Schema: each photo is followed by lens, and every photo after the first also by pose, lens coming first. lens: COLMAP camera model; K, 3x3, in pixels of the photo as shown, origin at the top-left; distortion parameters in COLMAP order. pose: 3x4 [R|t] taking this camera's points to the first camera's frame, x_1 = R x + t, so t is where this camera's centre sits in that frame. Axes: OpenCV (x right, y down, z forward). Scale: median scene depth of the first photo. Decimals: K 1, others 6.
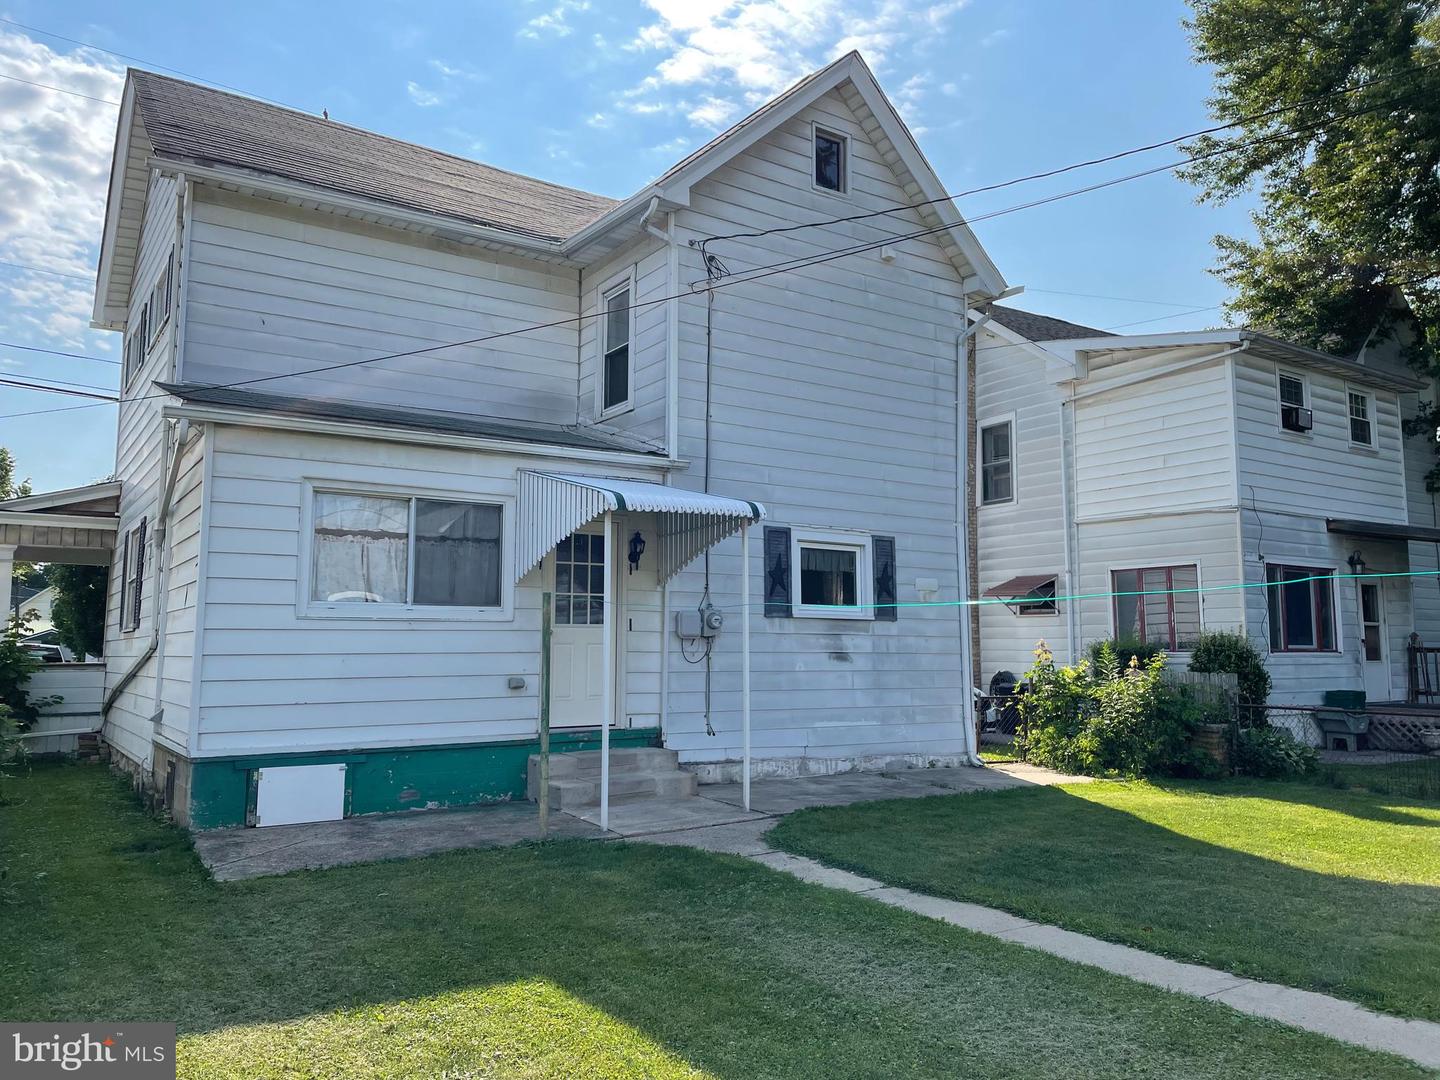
lens RADIAL K [[1079.0, 0, 726.1], [0, 1079.0, 525.4], [0, 0, 1]] dist [0.113464, -0.143454]
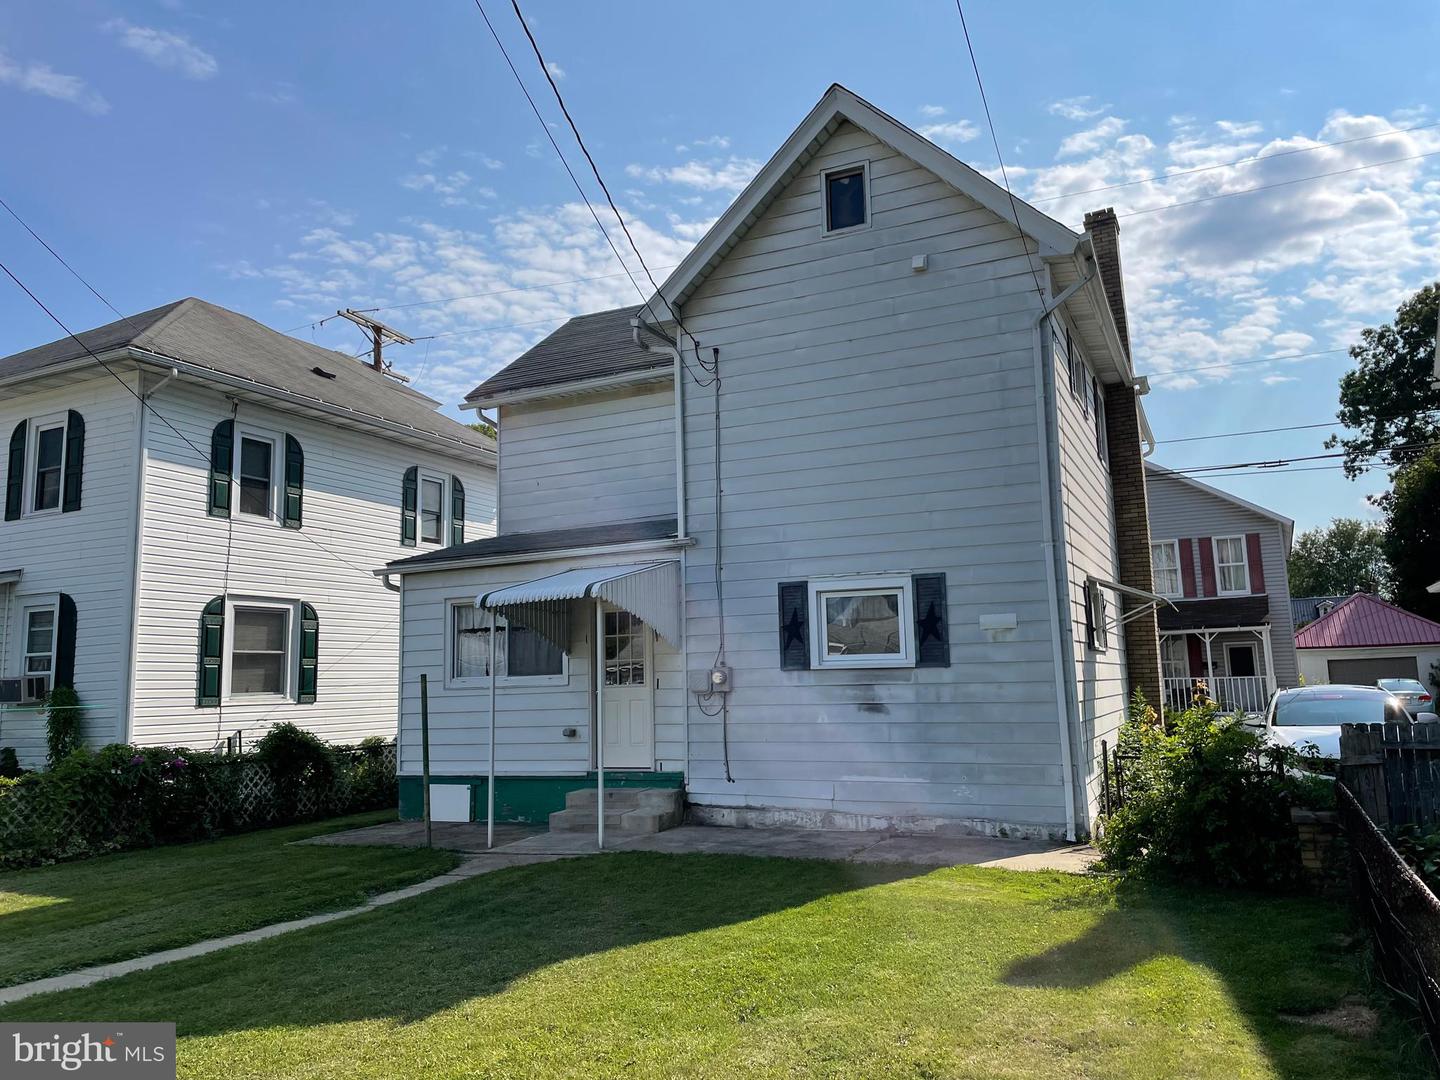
lens RADIAL K [[1079.0, 0, 726.1], [0, 1079.0, 525.4], [0, 0, 1]] dist [0.113464, -0.143454]
pose [[0.518802, -0.137740, -0.843725, 0.893720], [0.127684, 0.988349, -0.082838, 0.025327], [0.845306, -0.064754, 0.530345, 0.402835]]
